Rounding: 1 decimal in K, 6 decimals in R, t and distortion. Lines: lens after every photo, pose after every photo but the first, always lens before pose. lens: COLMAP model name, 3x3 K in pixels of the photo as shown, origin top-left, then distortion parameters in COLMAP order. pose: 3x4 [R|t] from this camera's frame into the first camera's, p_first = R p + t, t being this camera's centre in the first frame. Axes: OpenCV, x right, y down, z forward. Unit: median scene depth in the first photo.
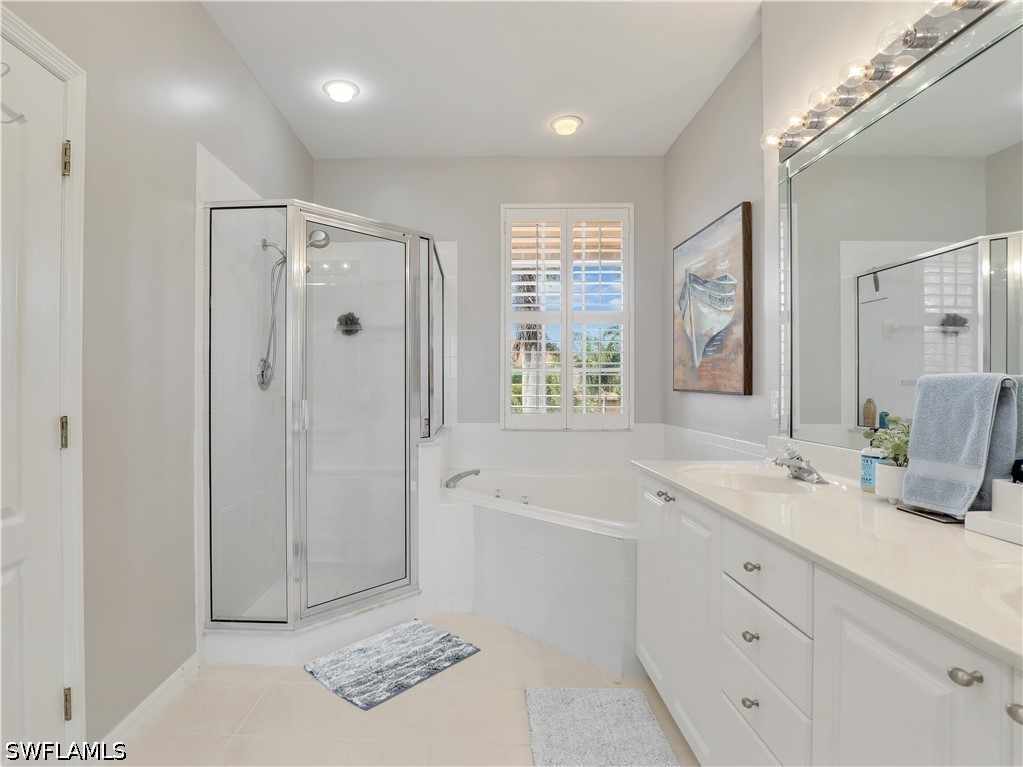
lens RADIAL K [[540.4, 0, 506.5], [0, 540.4, 385.3], [0, 0, 1]] dist [-0.034347, 0.005409]
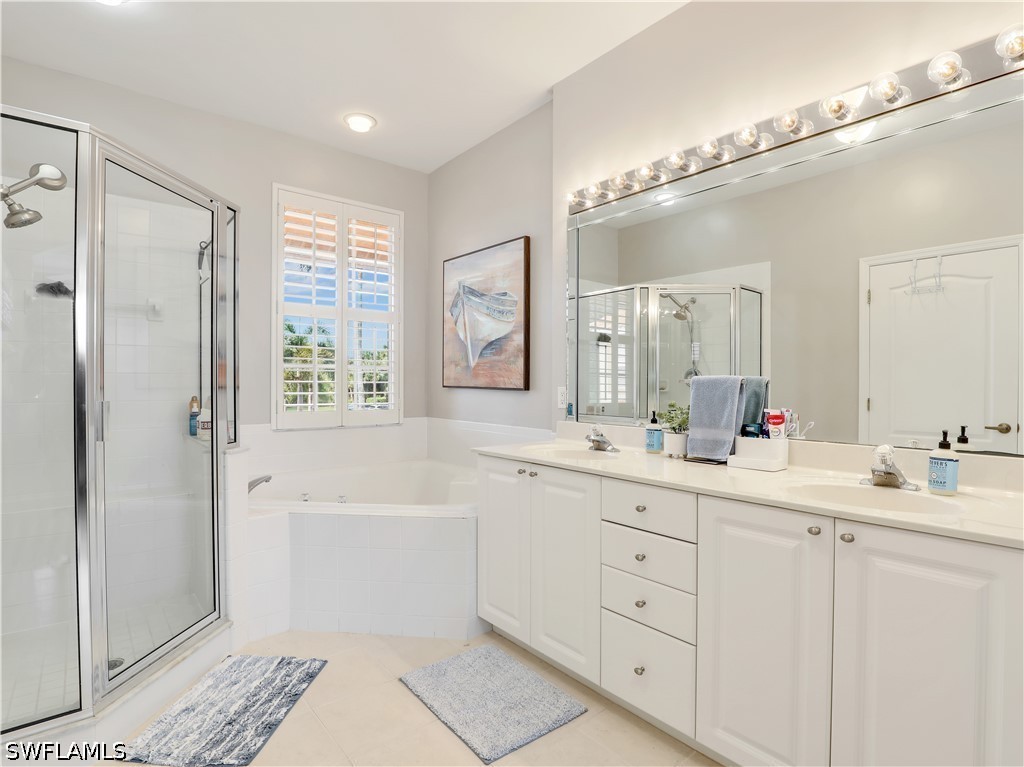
lens RADIAL K [[541.0, 0, 503.4], [0, 541.0, 385.5], [0, 0, 1]] dist [-0.034347, 0.005409]
pose [[0.751491, -0.001935, 0.659741, -0.399216], [-0.001998, 0.999984, 0.005209, 0.000651], [-0.659741, -0.005233, 0.751475, 0.079571]]
